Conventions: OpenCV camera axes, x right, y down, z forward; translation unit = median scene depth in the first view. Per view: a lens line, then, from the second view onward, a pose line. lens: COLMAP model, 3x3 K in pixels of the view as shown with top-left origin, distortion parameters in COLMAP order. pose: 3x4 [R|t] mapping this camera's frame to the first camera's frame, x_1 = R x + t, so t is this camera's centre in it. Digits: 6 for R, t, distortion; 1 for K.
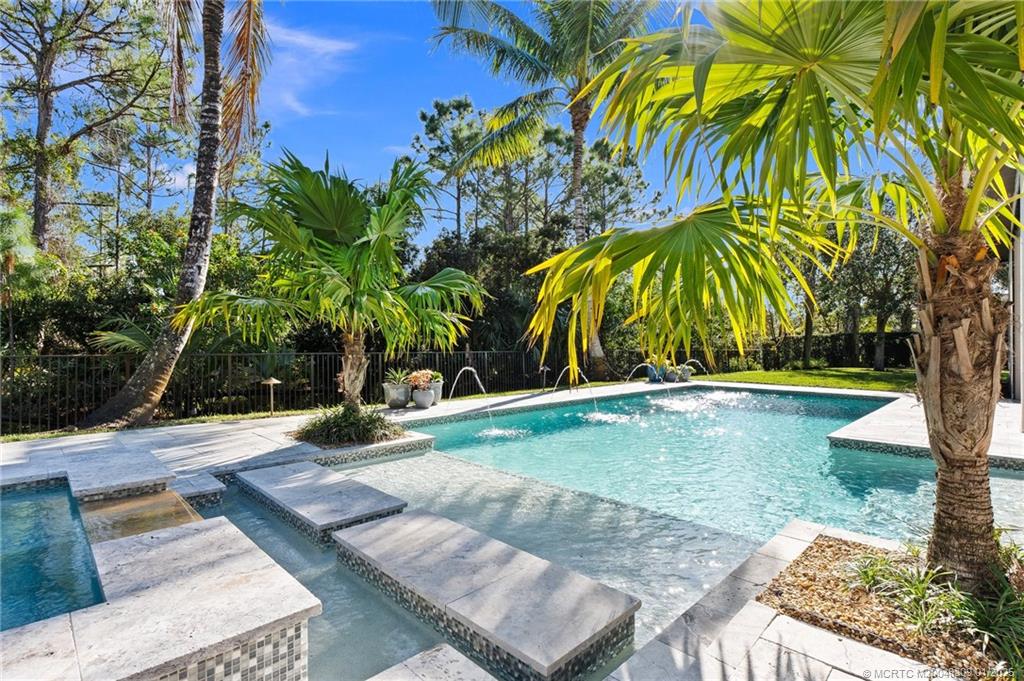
lens RADIAL K [[486.3, 0, 511.4], [0, 486.3, 338.4], [0, 0, 1]] dist [-0.006287, -0.001525]
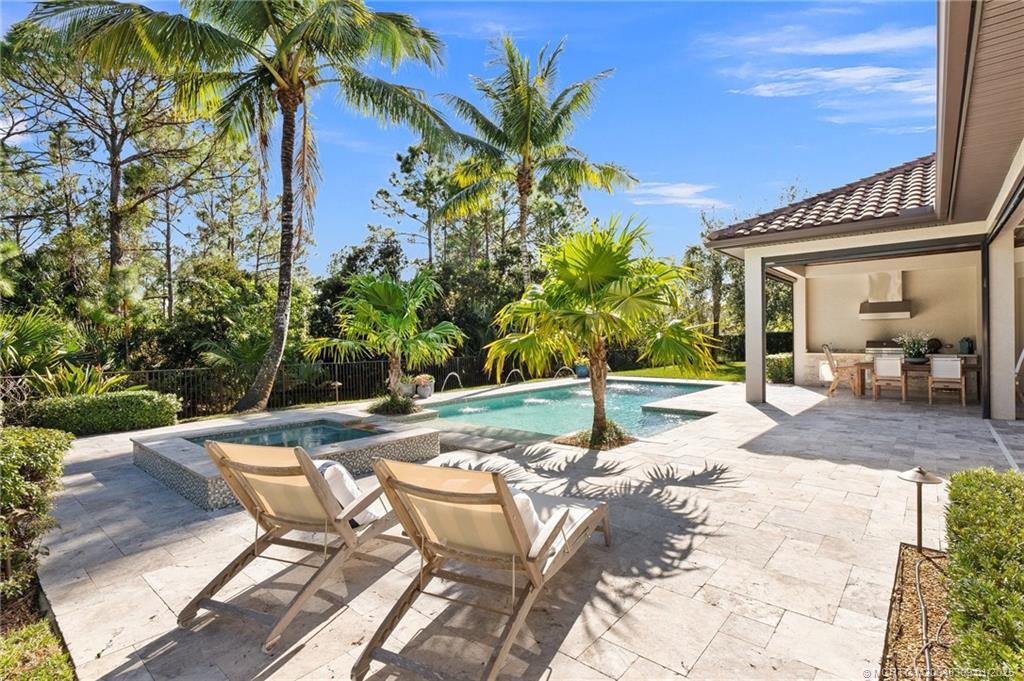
lens RADIAL K [[486.3, 0, 510.8], [0, 486.3, 339.1], [0, 0, 1]] dist [-0.006287, -0.001525]
pose [[0.997119, -0.014422, 0.074468, -0.005841], [0.013556, 0.999835, 0.012118, -0.045048], [-0.074631, -0.011073, 0.997150, -0.418217]]
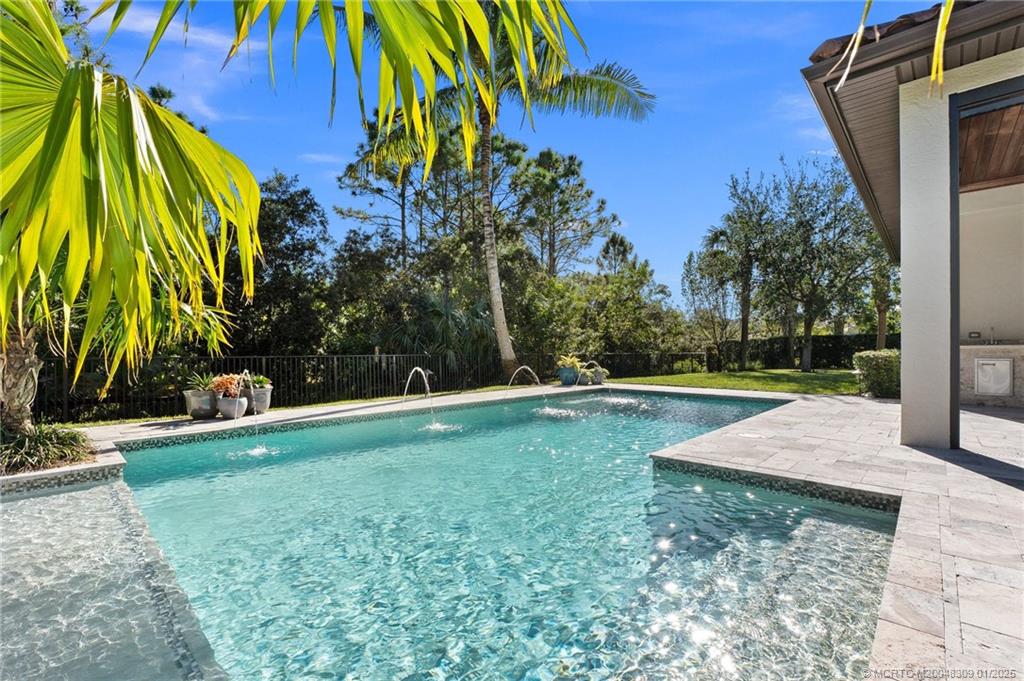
lens RADIAL K [[442.0, 0, 510.8], [0, 442.0, 348.3], [0, 0, 1]] dist [-0.003515, -0.000509]
pose [[0.999662, -0.005177, 0.025475, 0.187496], [0.004982, 0.999958, 0.007709, 0.010056], [-0.025513, -0.007580, 0.999646, 0.132420]]
